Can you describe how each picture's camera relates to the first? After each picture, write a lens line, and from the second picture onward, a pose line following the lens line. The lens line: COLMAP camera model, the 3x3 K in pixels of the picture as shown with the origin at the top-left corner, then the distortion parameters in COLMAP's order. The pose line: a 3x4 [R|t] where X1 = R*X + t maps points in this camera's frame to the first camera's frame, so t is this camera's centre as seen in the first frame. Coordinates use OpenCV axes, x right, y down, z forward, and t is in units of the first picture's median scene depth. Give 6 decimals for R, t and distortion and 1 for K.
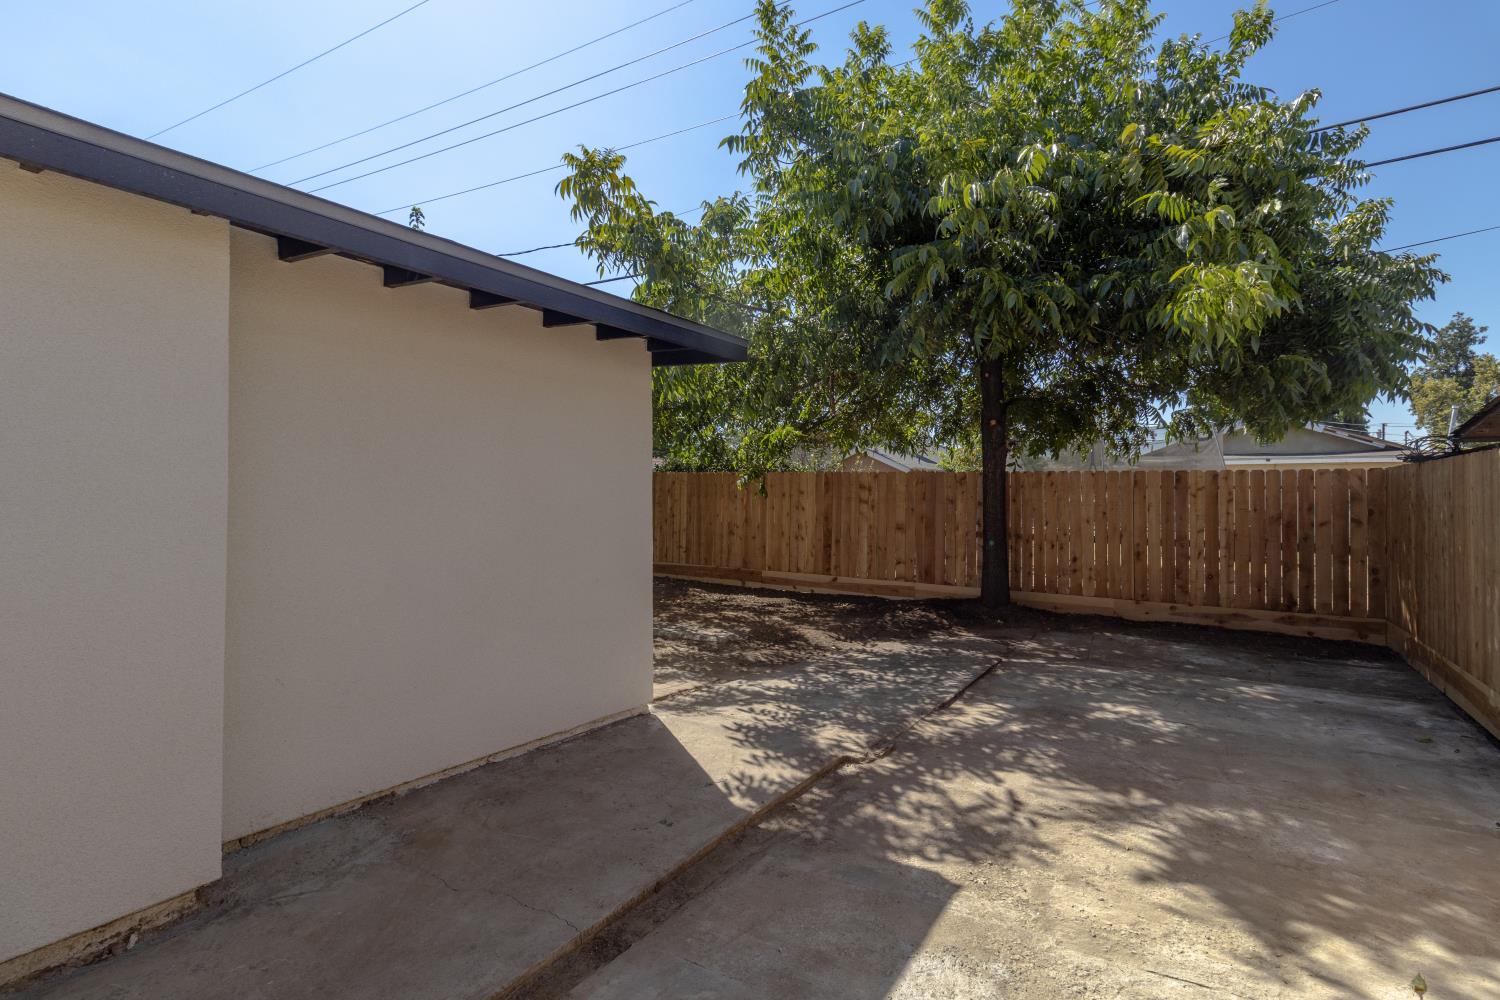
lens RADIAL K [[697.1, 0, 760.7], [0, 697.1, 482.0], [0, 0, 1]] dist [-0.001154, -0.000112]
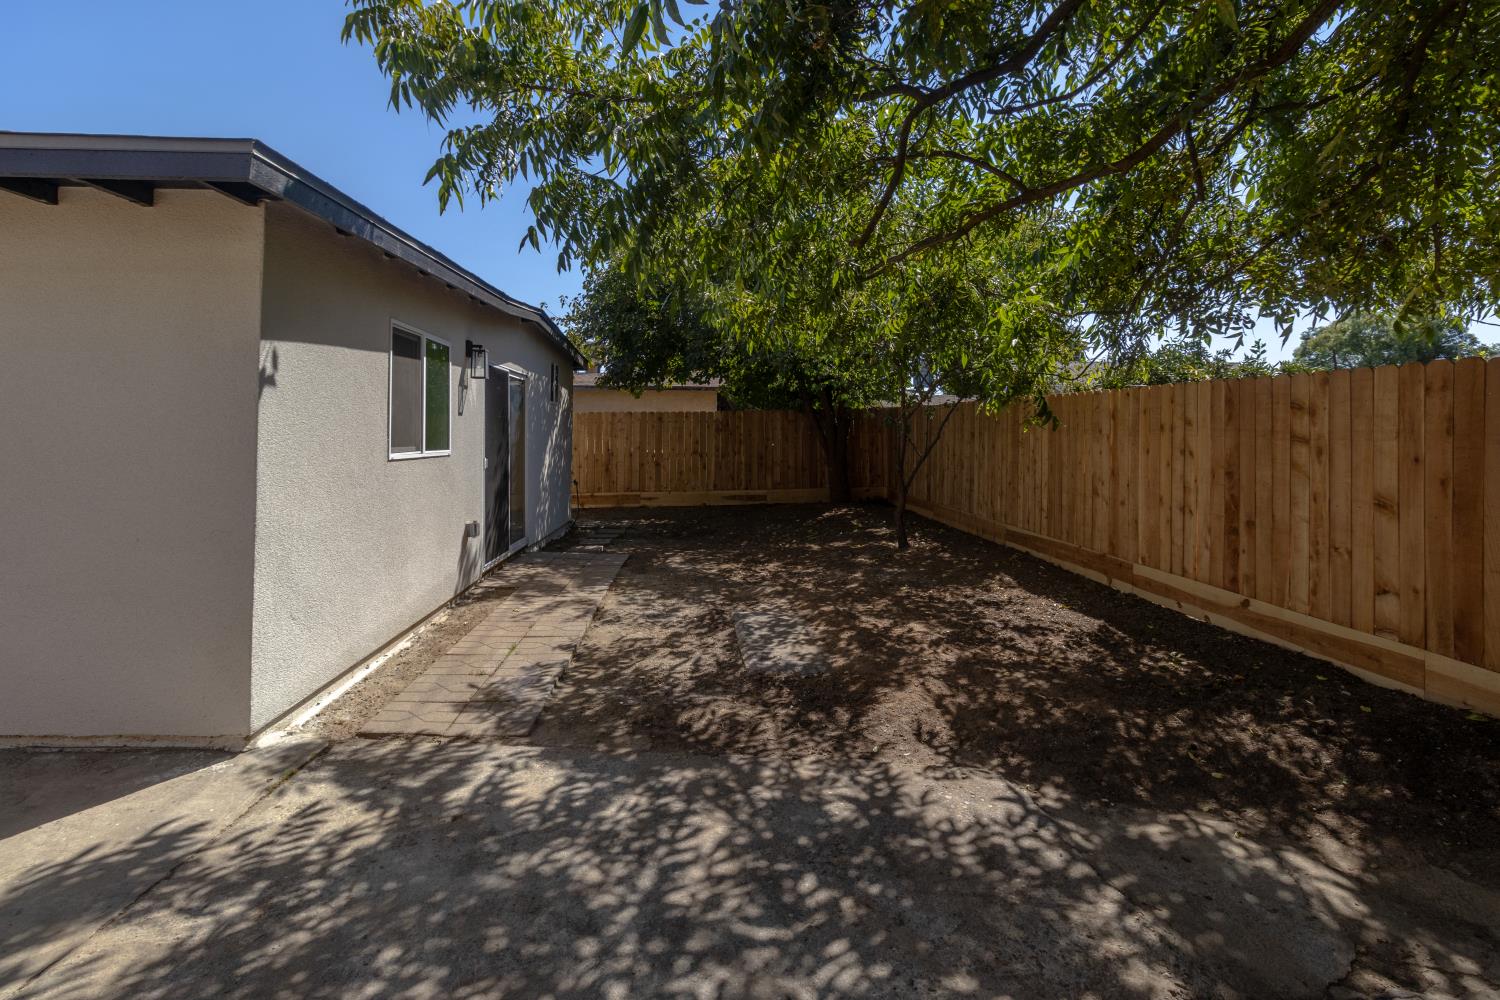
lens RADIAL K [[711.7, 0, 749.0], [0, 711.7, 426.8], [0, 0, 1]] dist [0.000065, 0.000177]
pose [[0.593382, -0.013366, -0.804810, 0.312629], [0.016366, 0.999856, -0.004539, 0.016764], [0.804754, -0.010478, 0.593515, 0.462807]]
